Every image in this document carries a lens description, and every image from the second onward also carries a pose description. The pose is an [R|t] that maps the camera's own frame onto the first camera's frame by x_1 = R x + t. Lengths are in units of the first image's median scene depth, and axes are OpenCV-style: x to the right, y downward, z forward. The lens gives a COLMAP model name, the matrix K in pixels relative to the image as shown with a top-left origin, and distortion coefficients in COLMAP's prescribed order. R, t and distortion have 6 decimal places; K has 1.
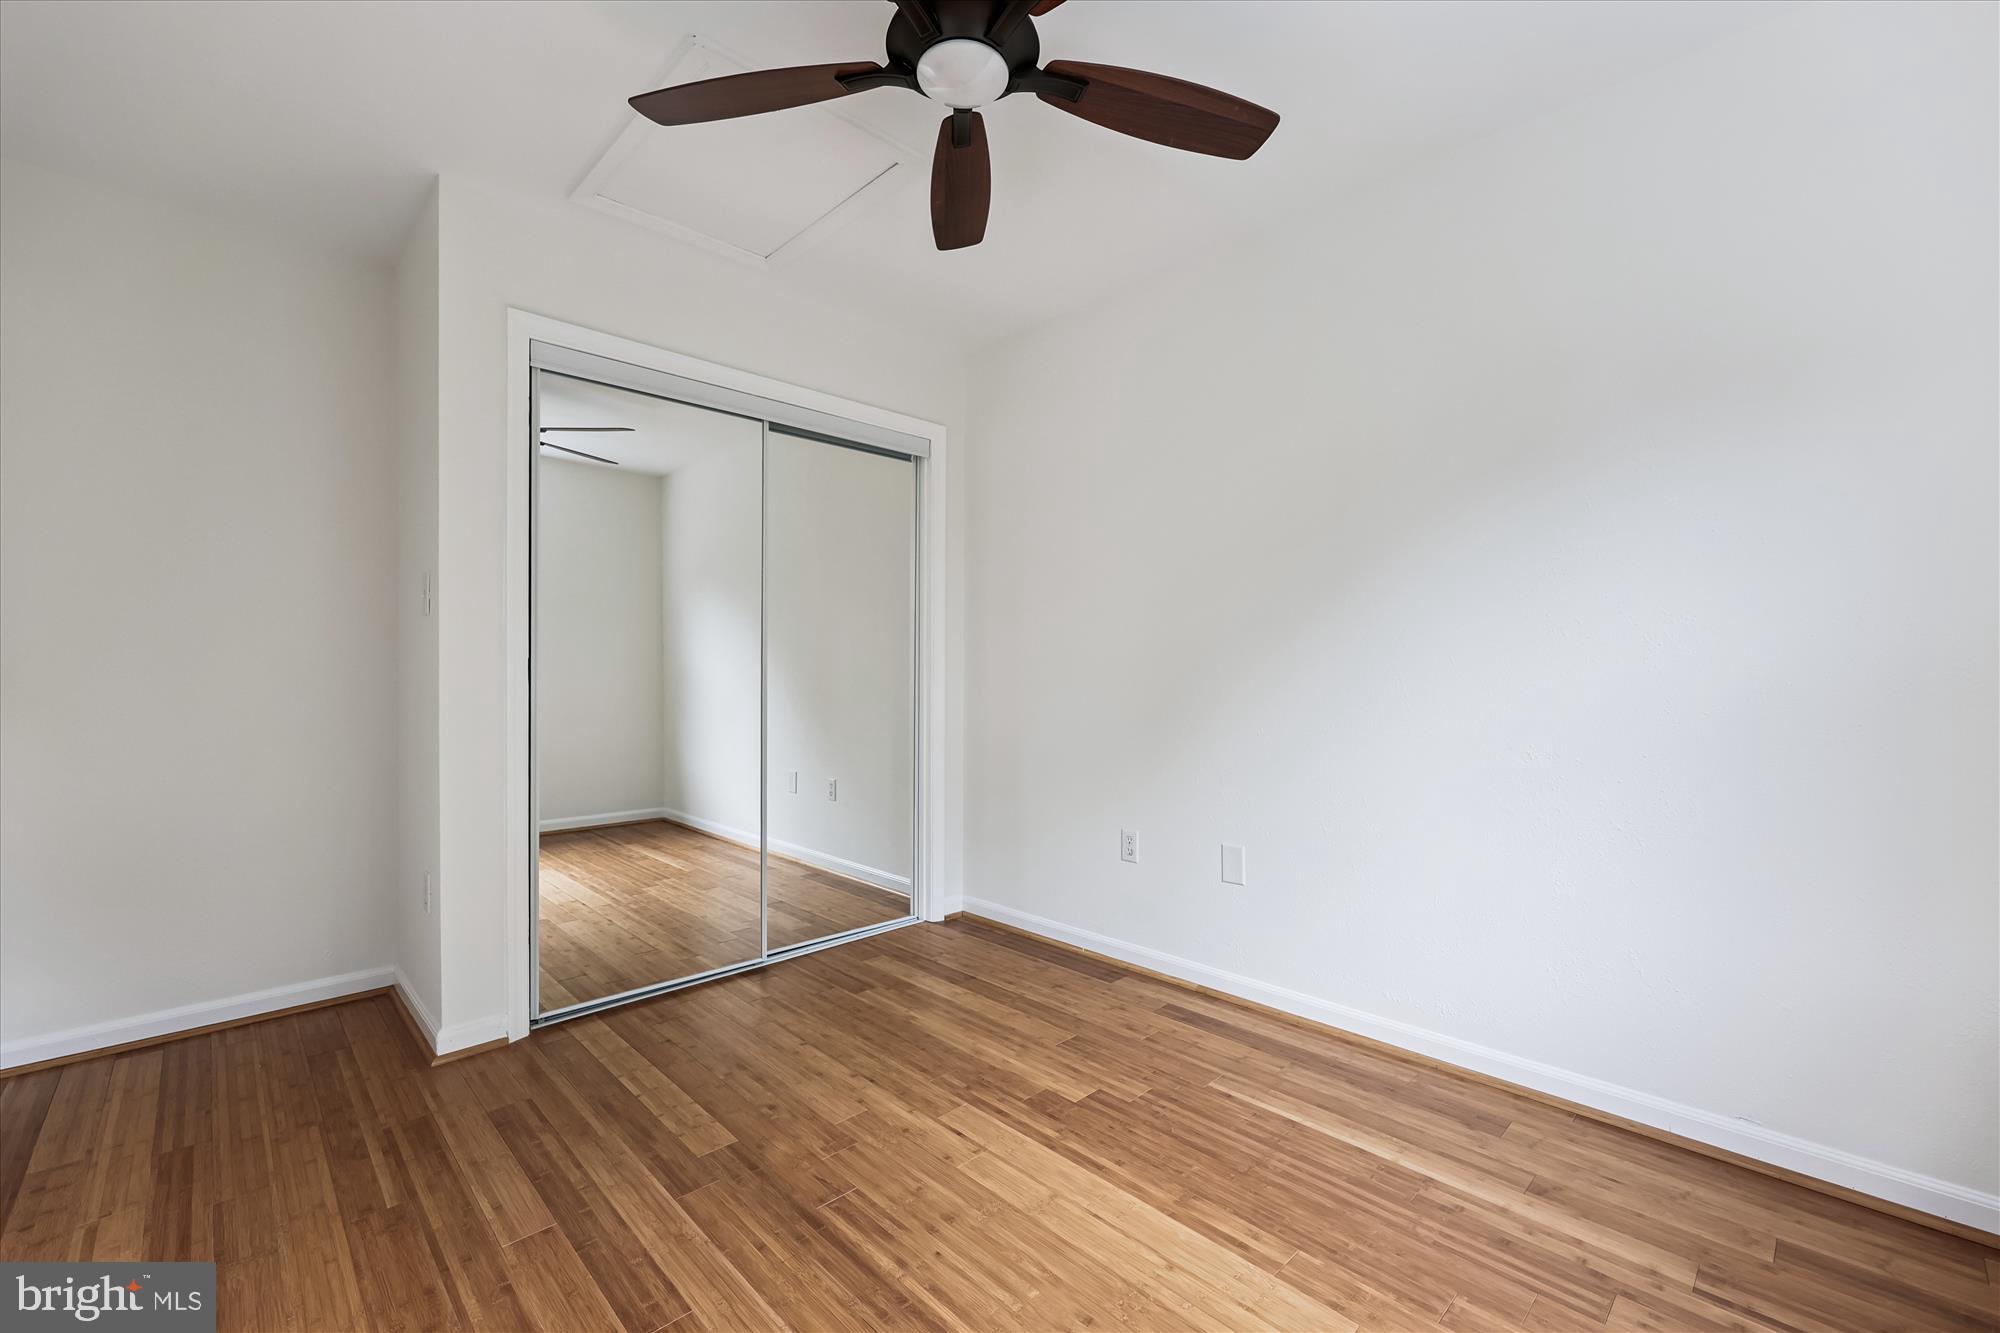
lens RADIAL K [[821.1, 0, 998.4], [0, 821.1, 677.1], [0, 0, 1]] dist [0.001487, -0.001093]
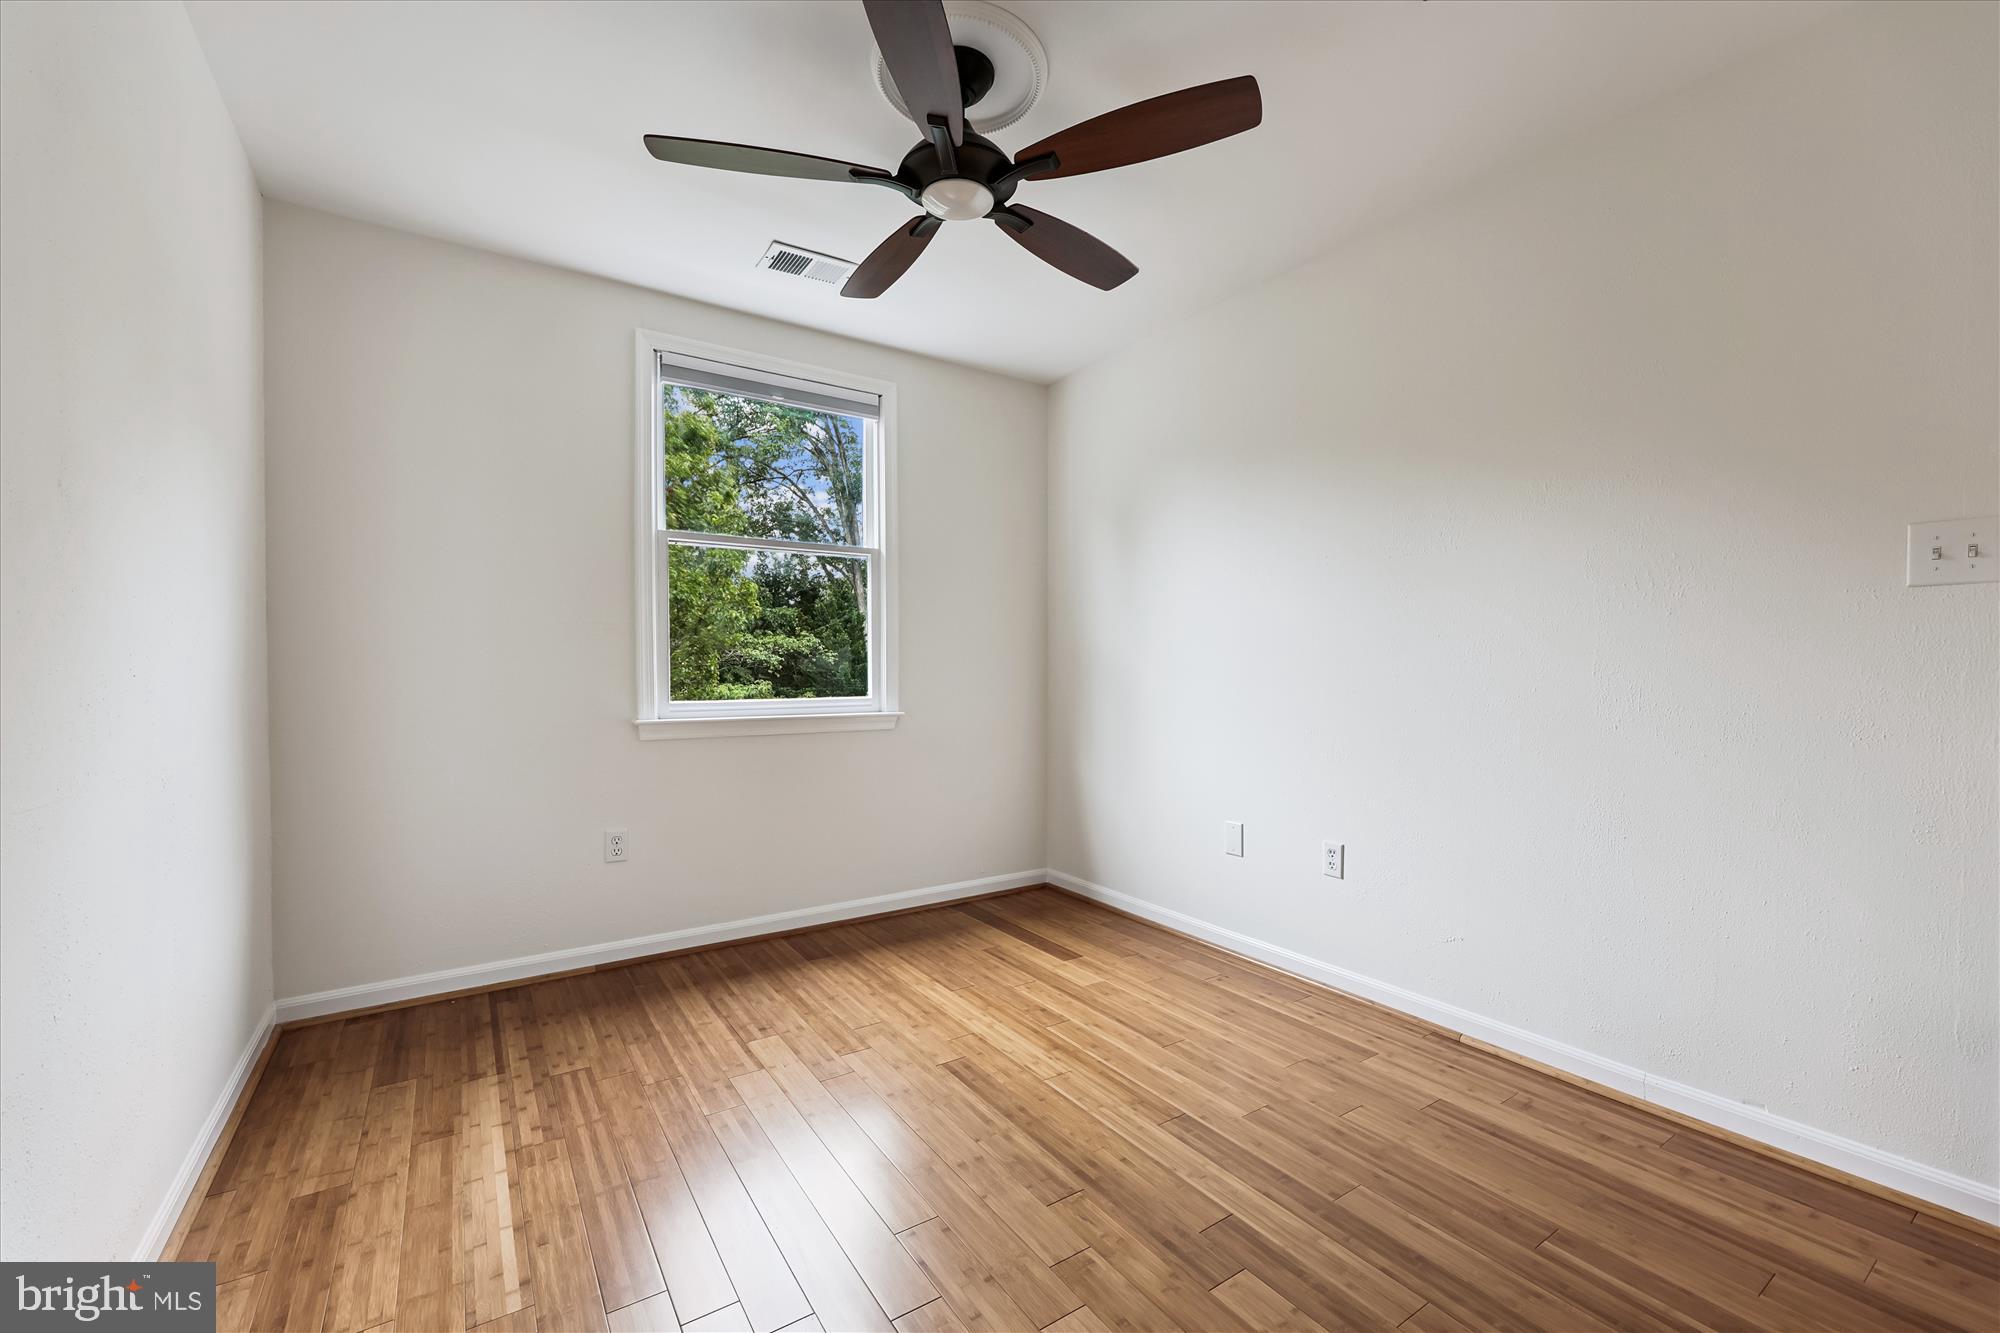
lens RADIAL K [[821.1, 0, 1014.2], [0, 821.1, 673.1], [0, 0, 1]] dist [0.001487, -0.001093]
pose [[-0.986601, 0.001598, 0.163145, -0.251235], [0.003533, 0.999927, 0.011566, -0.011980], [-0.163115, 0.011987, -0.986534, 1.676713]]
